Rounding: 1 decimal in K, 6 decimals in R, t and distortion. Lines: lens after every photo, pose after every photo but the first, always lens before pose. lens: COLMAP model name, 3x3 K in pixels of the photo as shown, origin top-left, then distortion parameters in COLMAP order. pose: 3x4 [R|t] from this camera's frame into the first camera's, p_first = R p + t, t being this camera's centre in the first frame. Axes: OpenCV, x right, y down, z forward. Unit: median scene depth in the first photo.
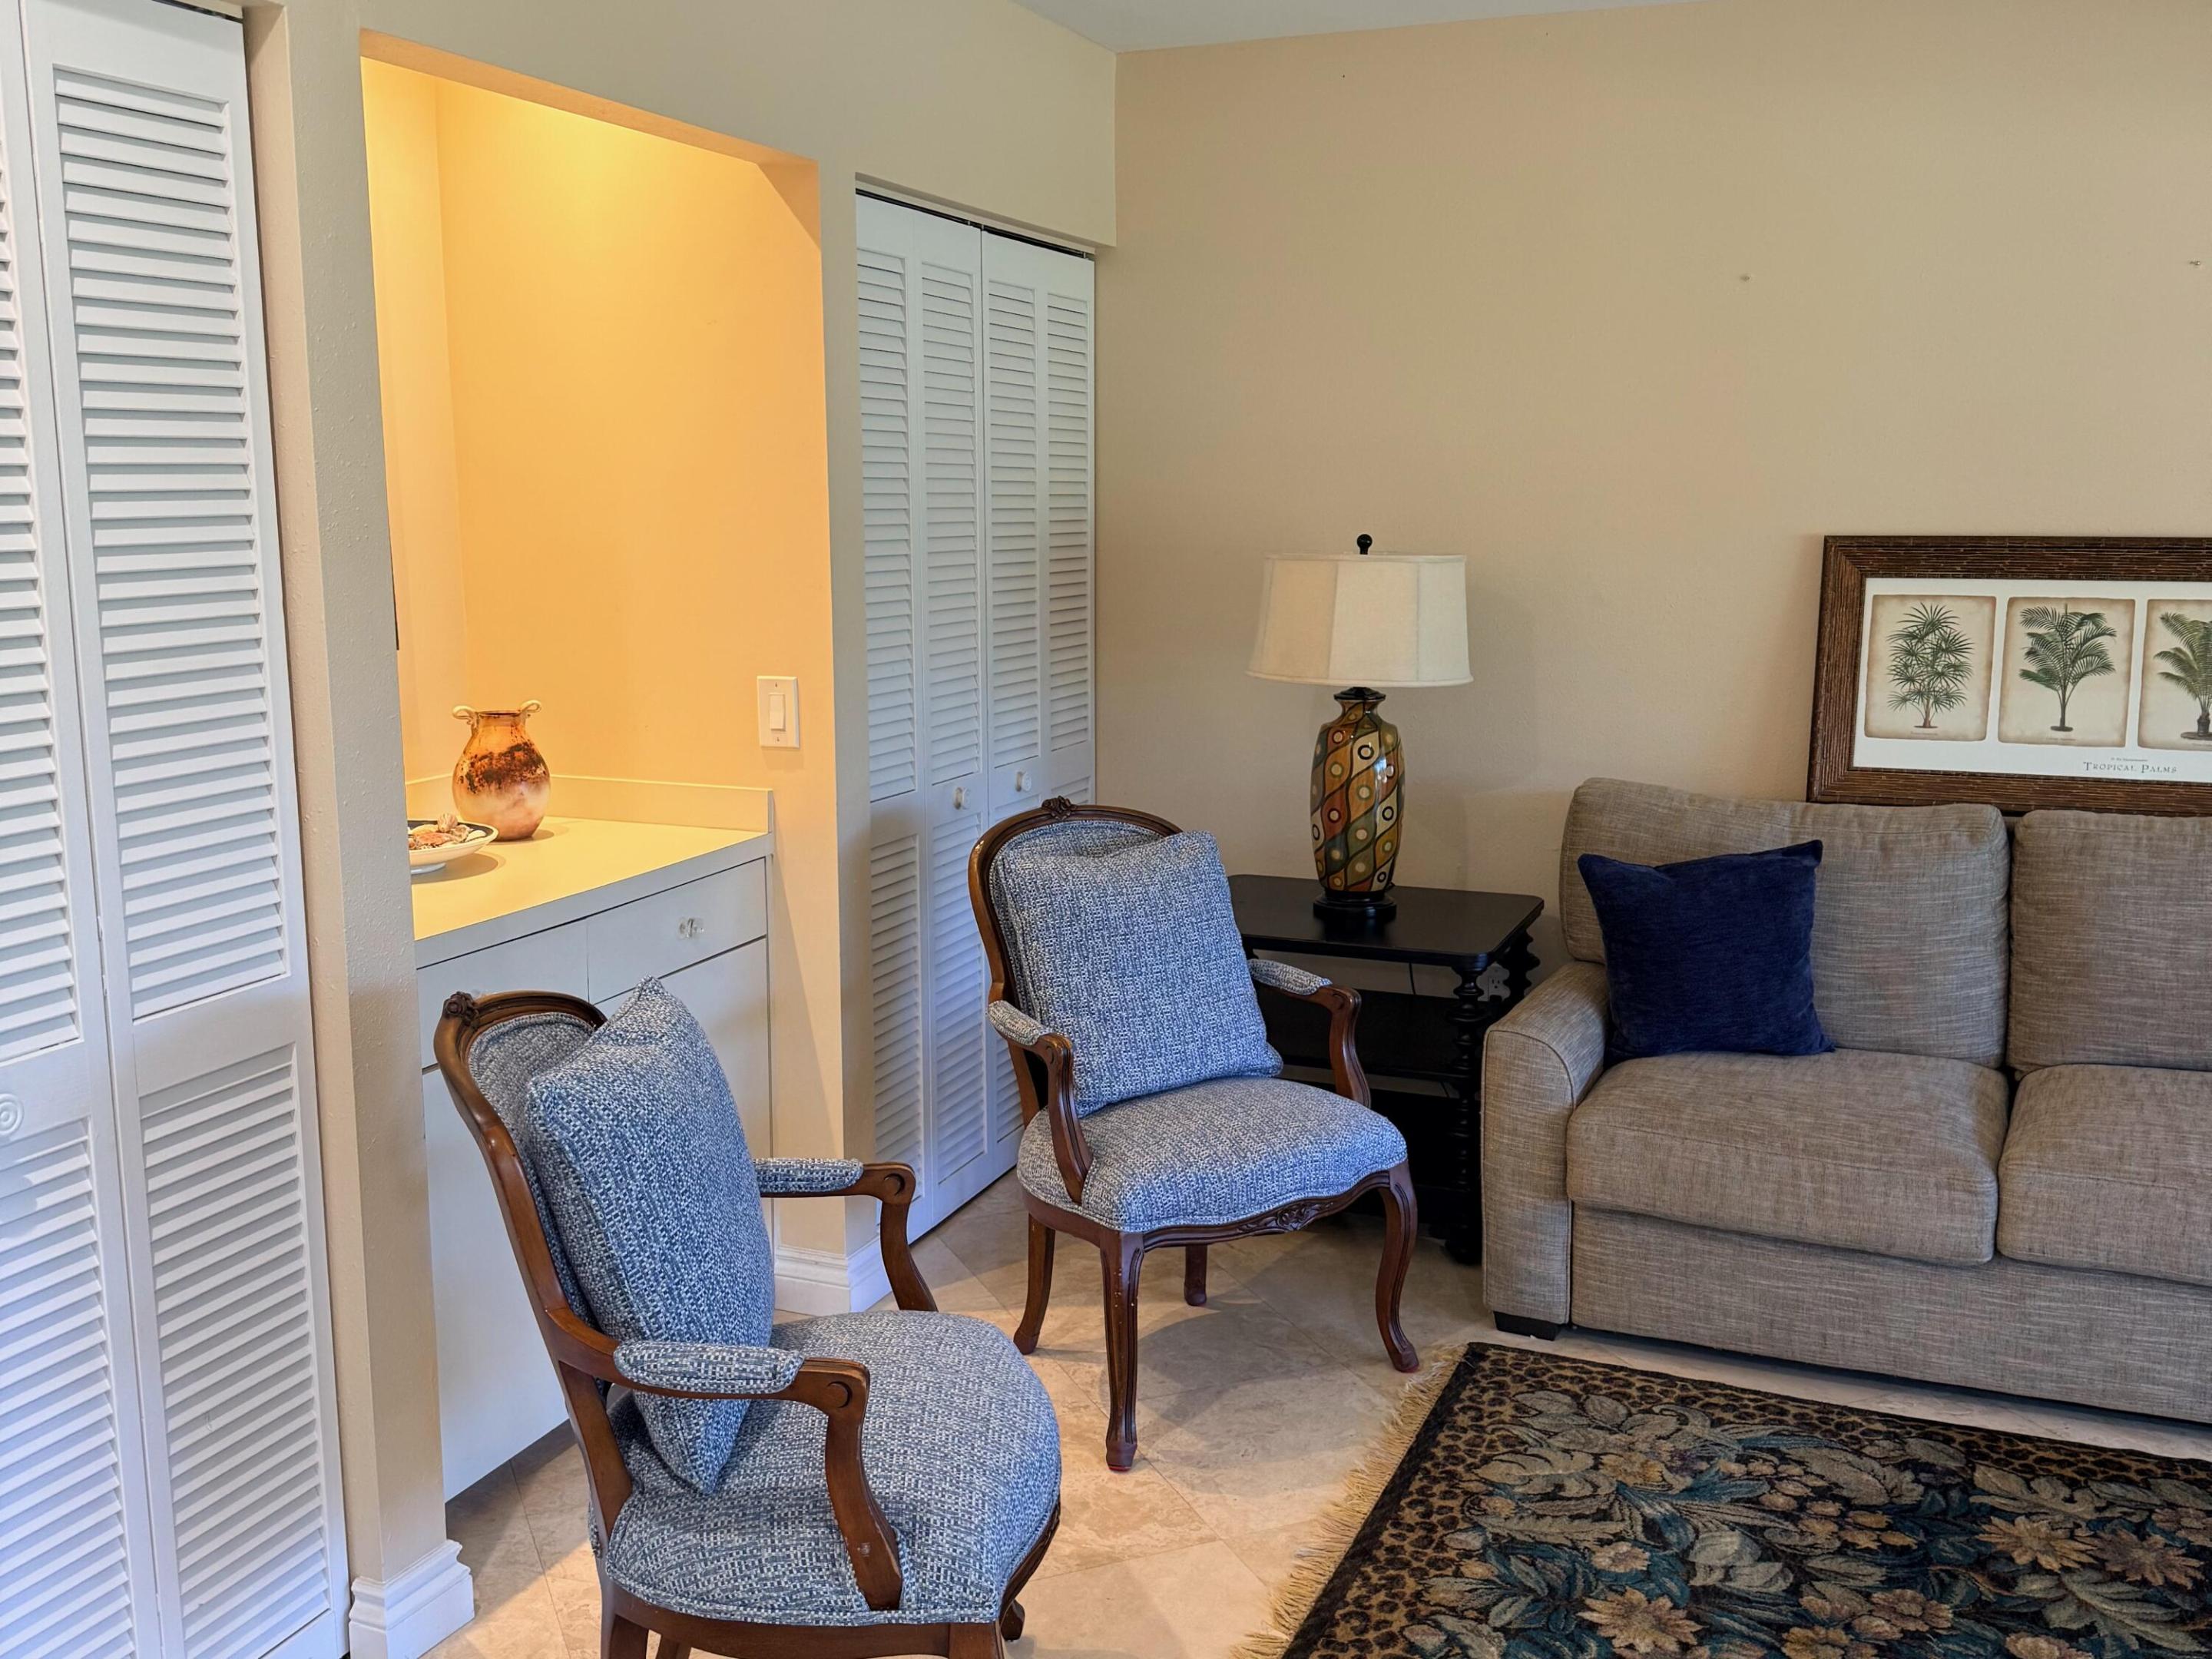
lens RADIAL K [[2050.8, 0, 1095.3], [0, 2050.8, 834.2], [0, 0, 1]] dist [0.188087, -0.411341]
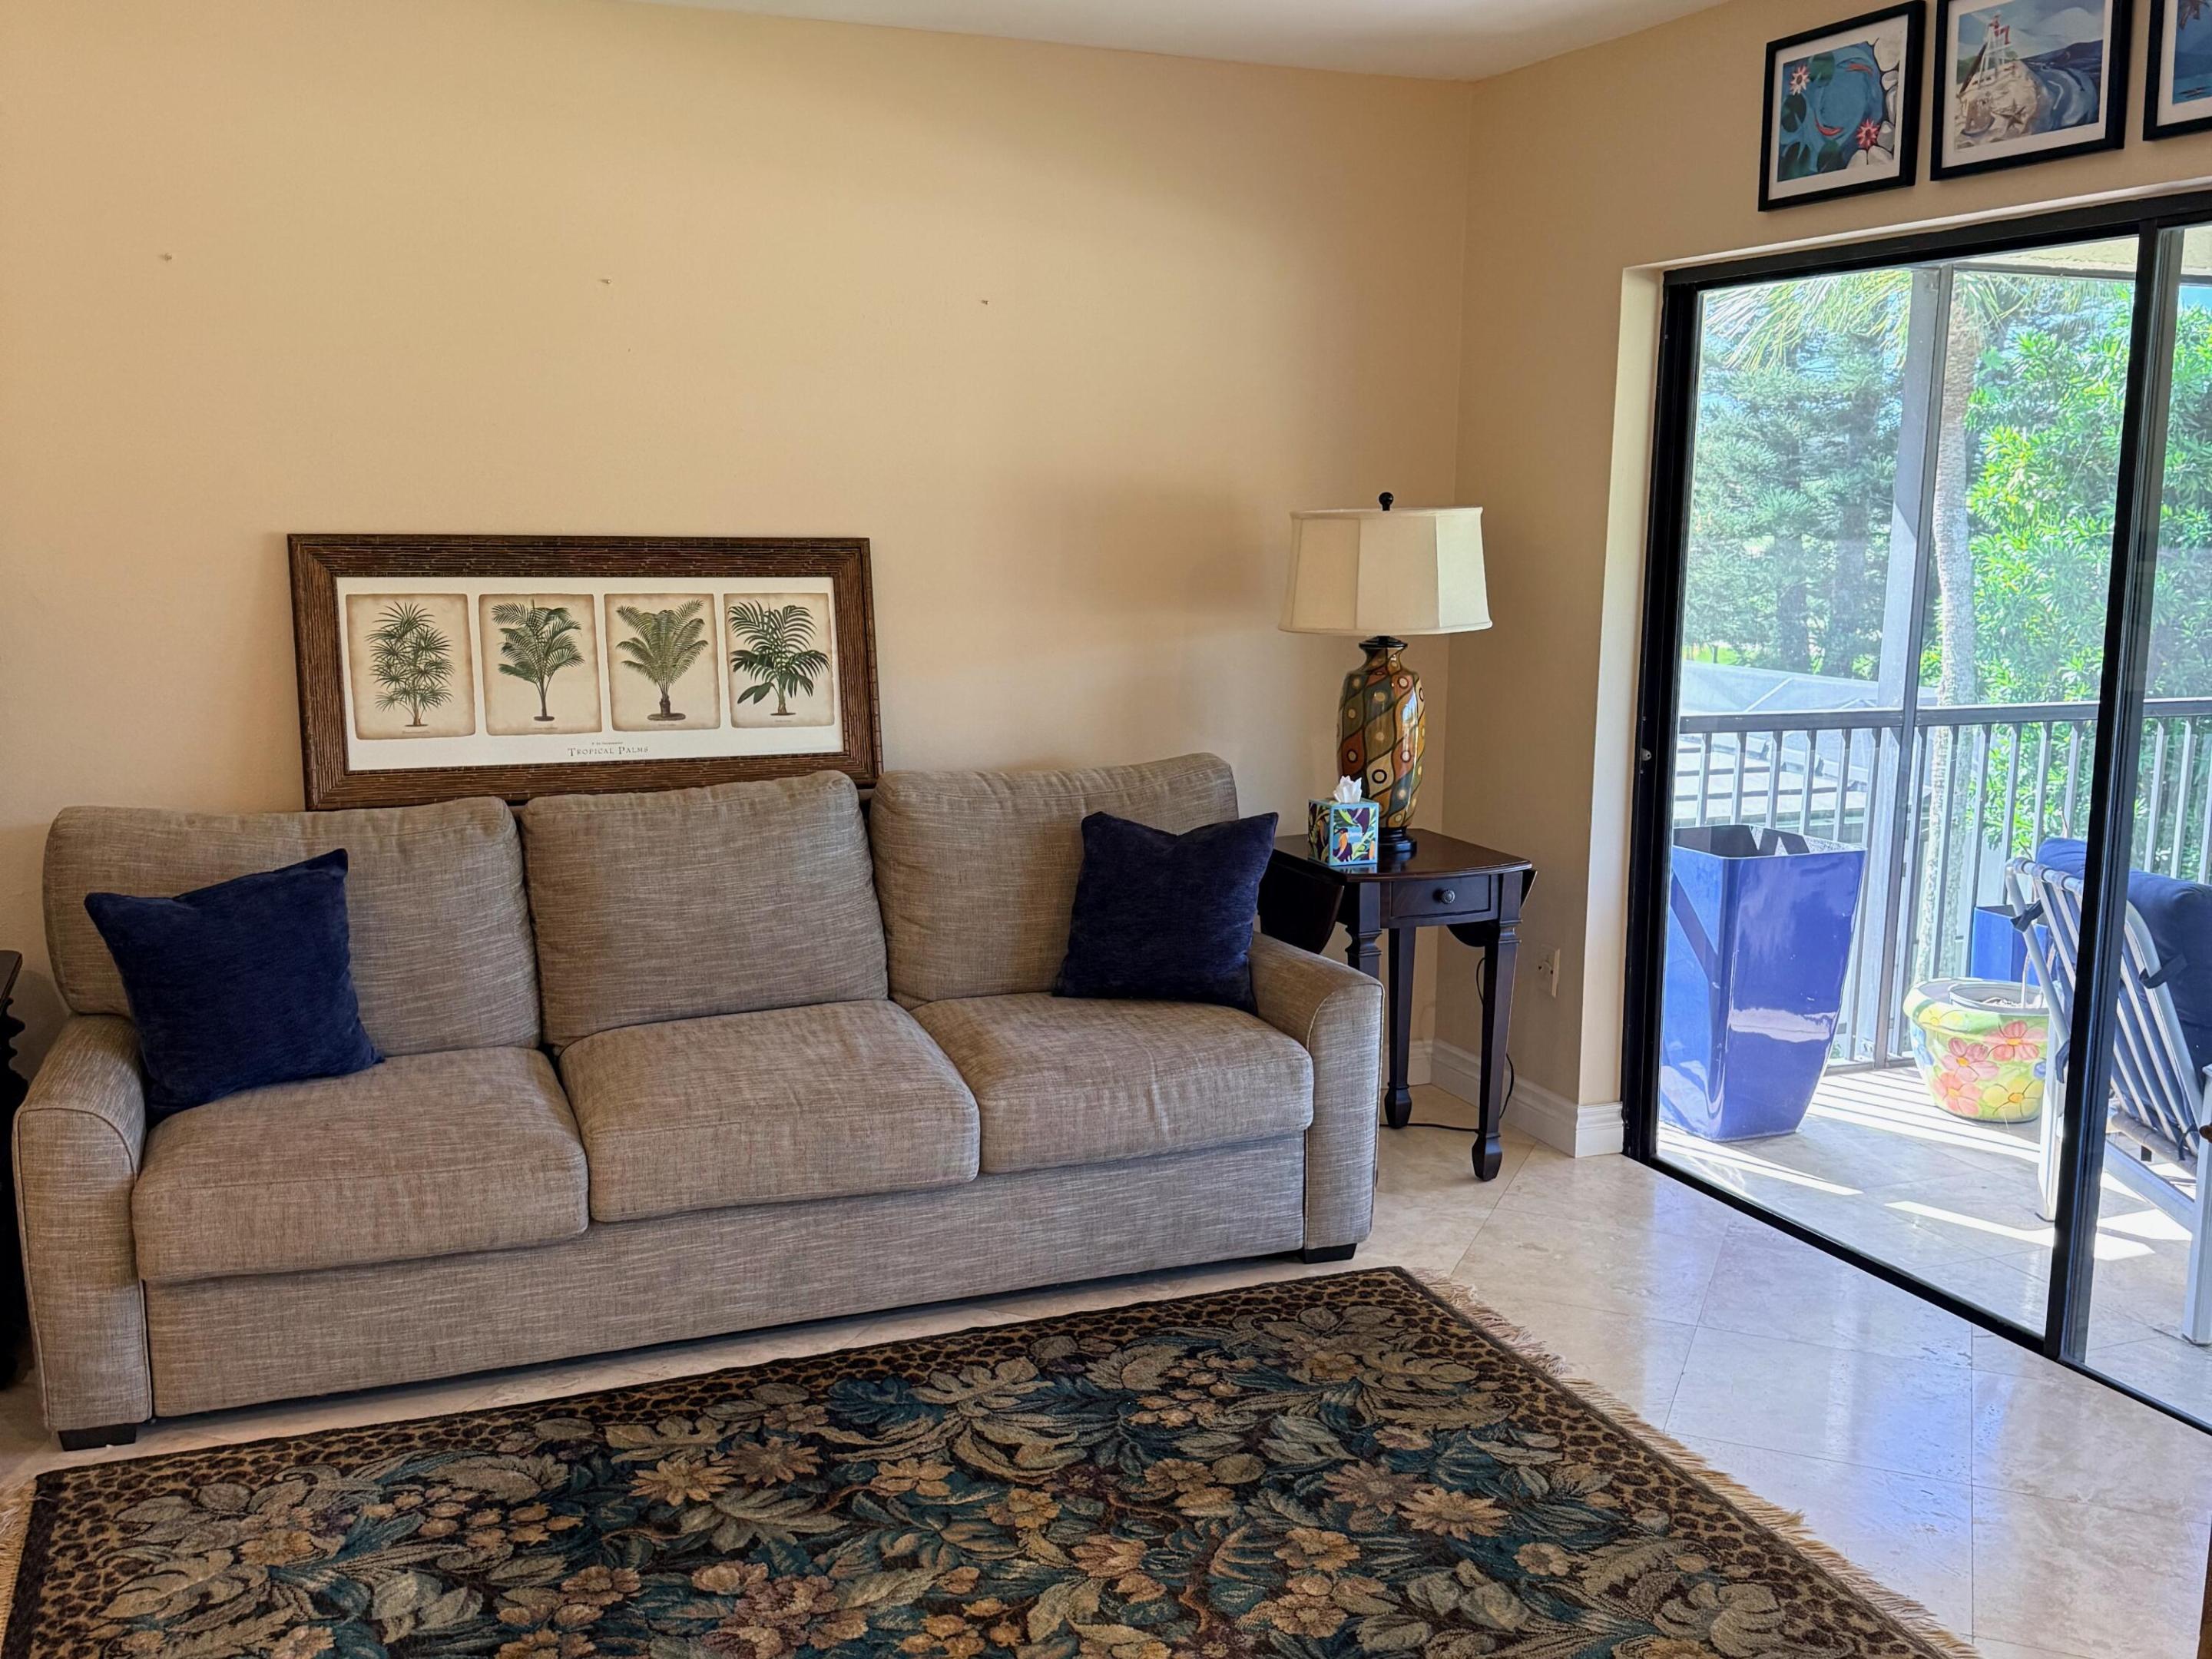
lens RADIAL K [[2048.3, 0, 1104.5], [0, 2048.3, 842.2], [0, 0, 1]] dist [0.192032, -0.419993]
pose [[0.705167, -0.109547, 0.700528, -0.088203], [0.108081, 0.993054, 0.046496, -0.007440], [-0.700755, 0.042926, 0.712109, 0.069815]]
